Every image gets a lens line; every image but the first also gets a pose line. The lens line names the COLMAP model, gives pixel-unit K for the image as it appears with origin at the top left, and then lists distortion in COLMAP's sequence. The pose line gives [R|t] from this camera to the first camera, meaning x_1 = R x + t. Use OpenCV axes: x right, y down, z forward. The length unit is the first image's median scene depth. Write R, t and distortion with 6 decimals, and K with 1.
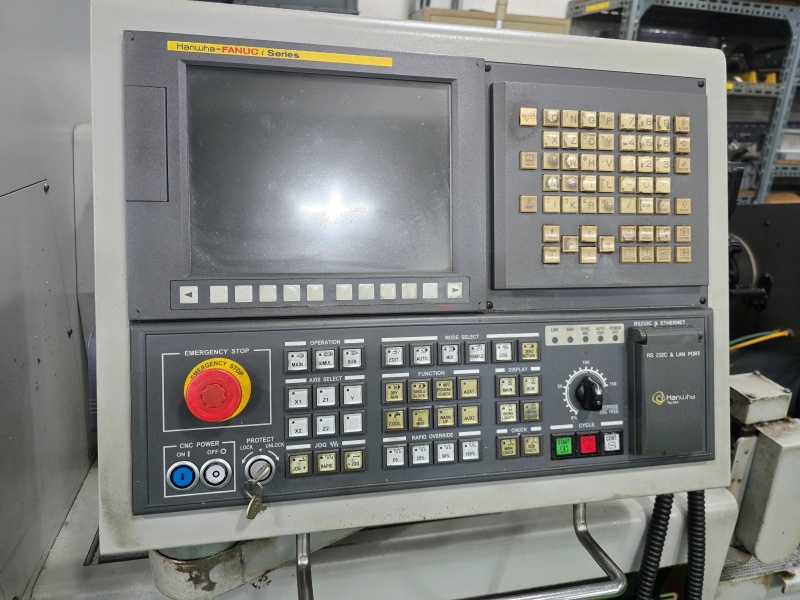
lens RADIAL K [[545.4, 0, 402.3], [0, 545.4, 301.0], [0, 0, 1]] dist [0.040416, -0.044954]
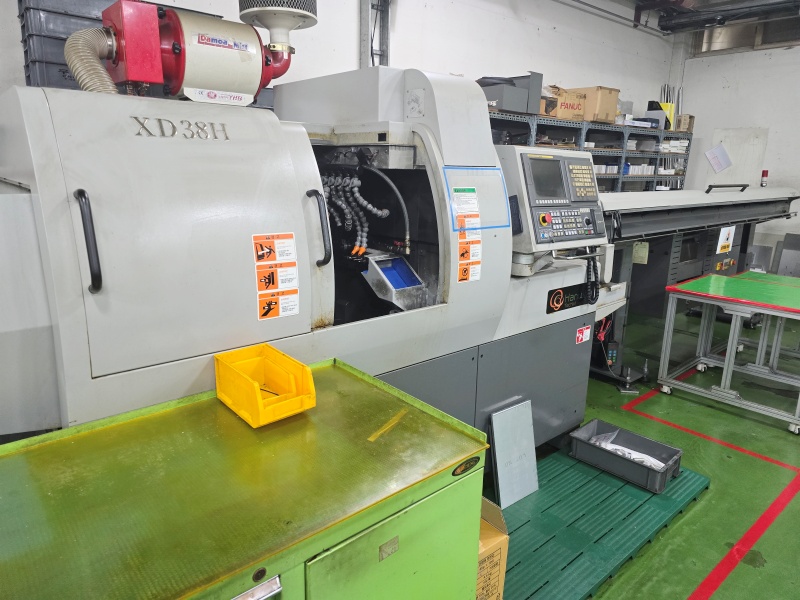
lens RADIAL K [[545.4, 0, 393.2], [0, 545.4, 295.4], [0, 0, 1]] dist [0.040416, -0.044954]
pose [[0.873113, -0.124039, 0.471474, -0.736208], [0.167663, 0.984499, -0.051480, 0.160050], [-0.457781, 0.123997, 0.880376, -0.502413]]
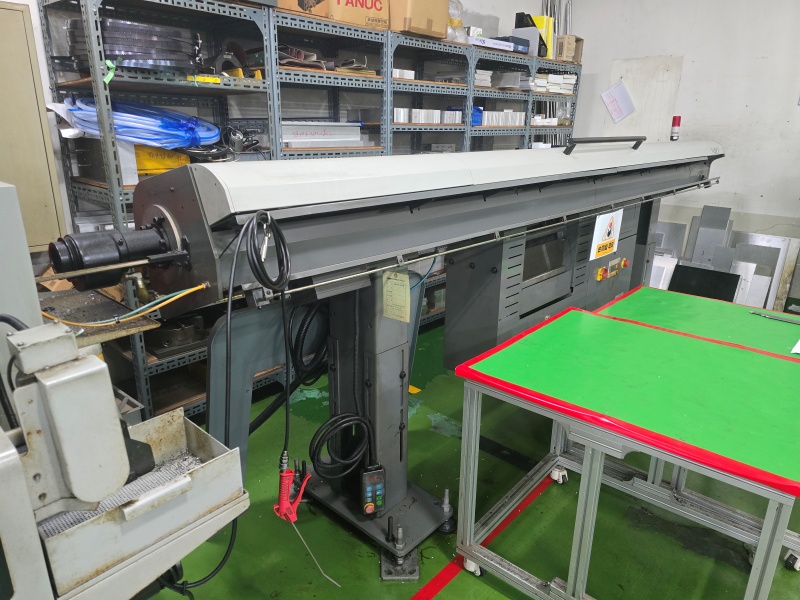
lens RADIAL K [[545.4, 0, 396.9], [0, 545.4, 310.0], [0, 0, 1]] dist [0.040416, -0.044954]
pose [[0.807411, -0.208711, 0.551840, 0.197225], [0.211465, 0.975569, 0.059570, 0.059714], [-0.550791, 0.068597, 0.831820, -0.057668]]
